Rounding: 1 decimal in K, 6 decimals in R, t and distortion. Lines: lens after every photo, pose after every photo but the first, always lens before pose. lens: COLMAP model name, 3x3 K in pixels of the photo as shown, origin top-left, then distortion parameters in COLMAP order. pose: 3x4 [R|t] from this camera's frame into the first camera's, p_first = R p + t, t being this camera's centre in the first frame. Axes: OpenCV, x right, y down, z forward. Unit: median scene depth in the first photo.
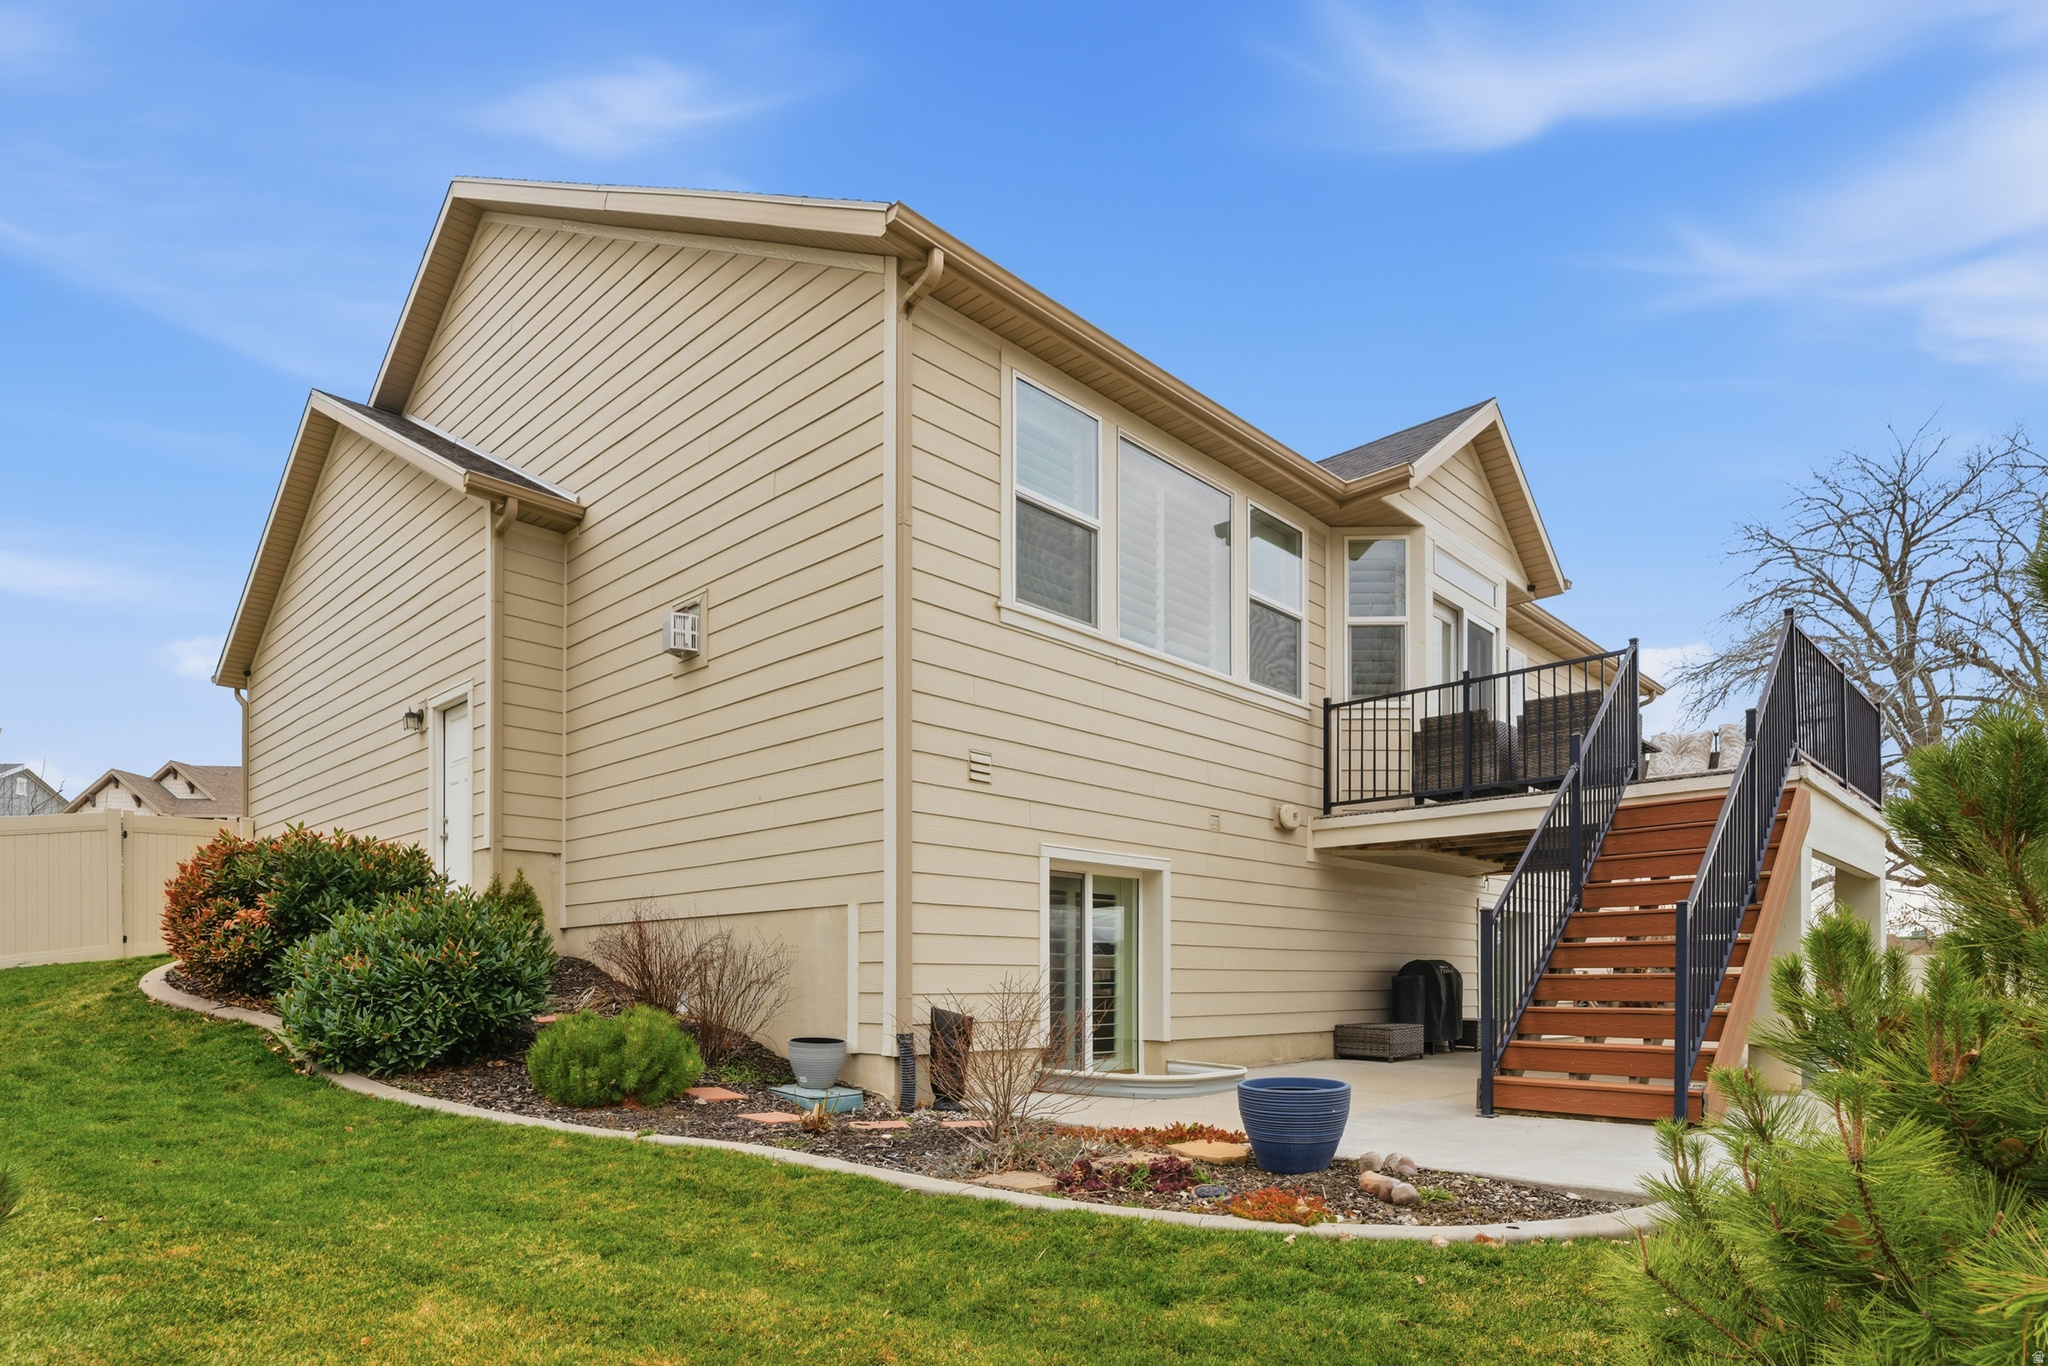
lens RADIAL K [[1108.1, 0, 1024.0], [0, 1108.1, 683.0], [0, 0, 1]] dist [-0.000374, -0.000030]
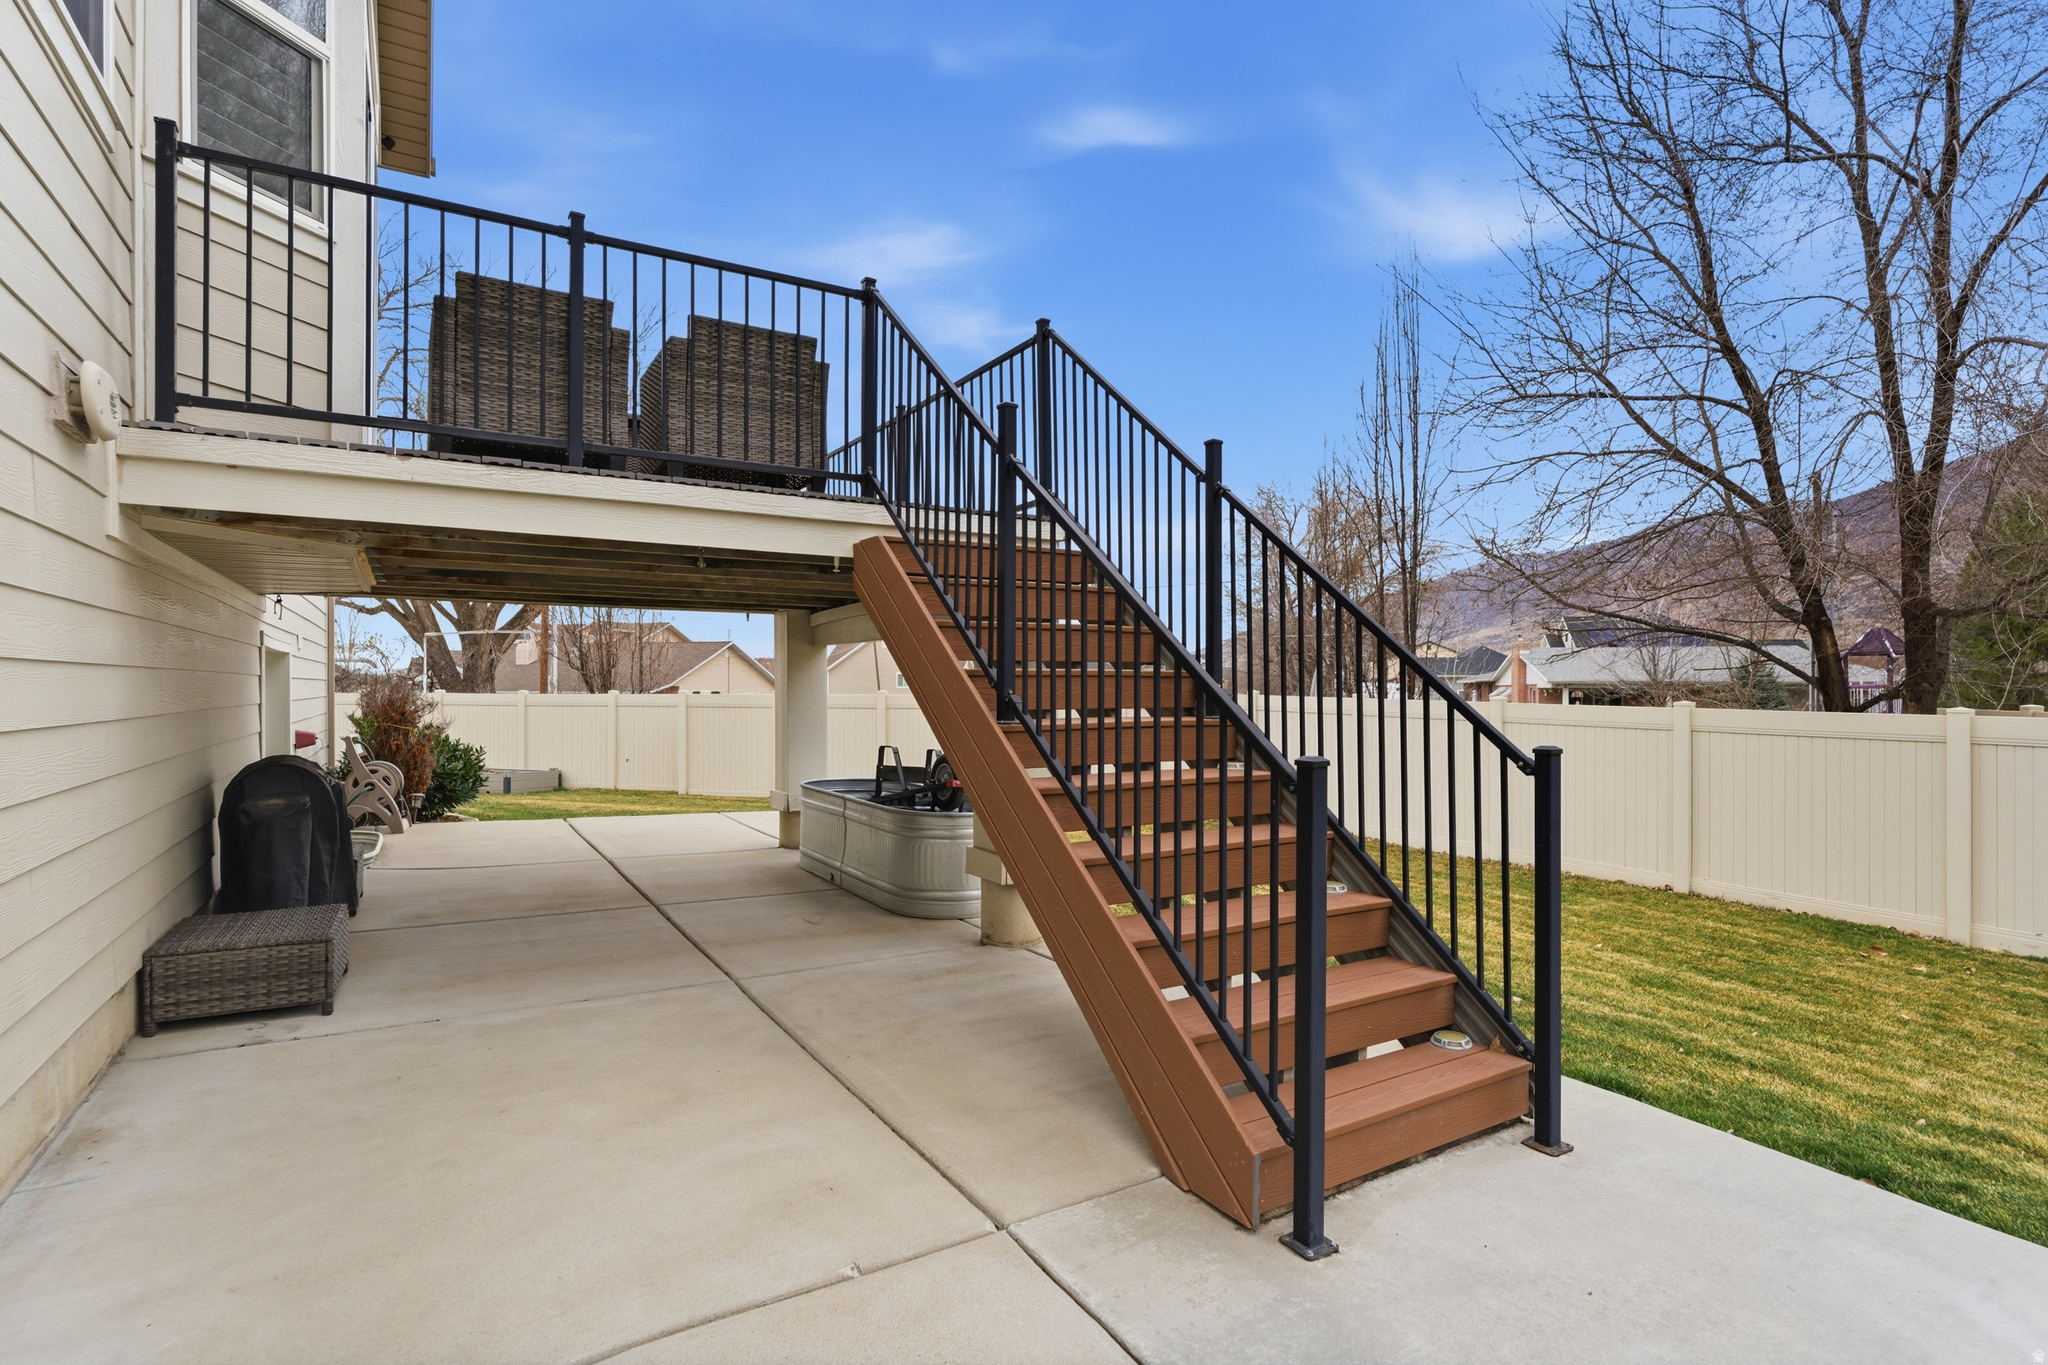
lens RADIAL K [[1008.3, 0, 1024.0], [0, 1008.3, 682.5], [0, 0, 1]] dist [0.000224, 0.000132]
pose [[0.258459, 0.009438, 0.965976, 0.016631], [-0.257494, 0.964448, 0.059473, 0.109983], [-0.931072, -0.264105, 0.251700, 0.623001]]
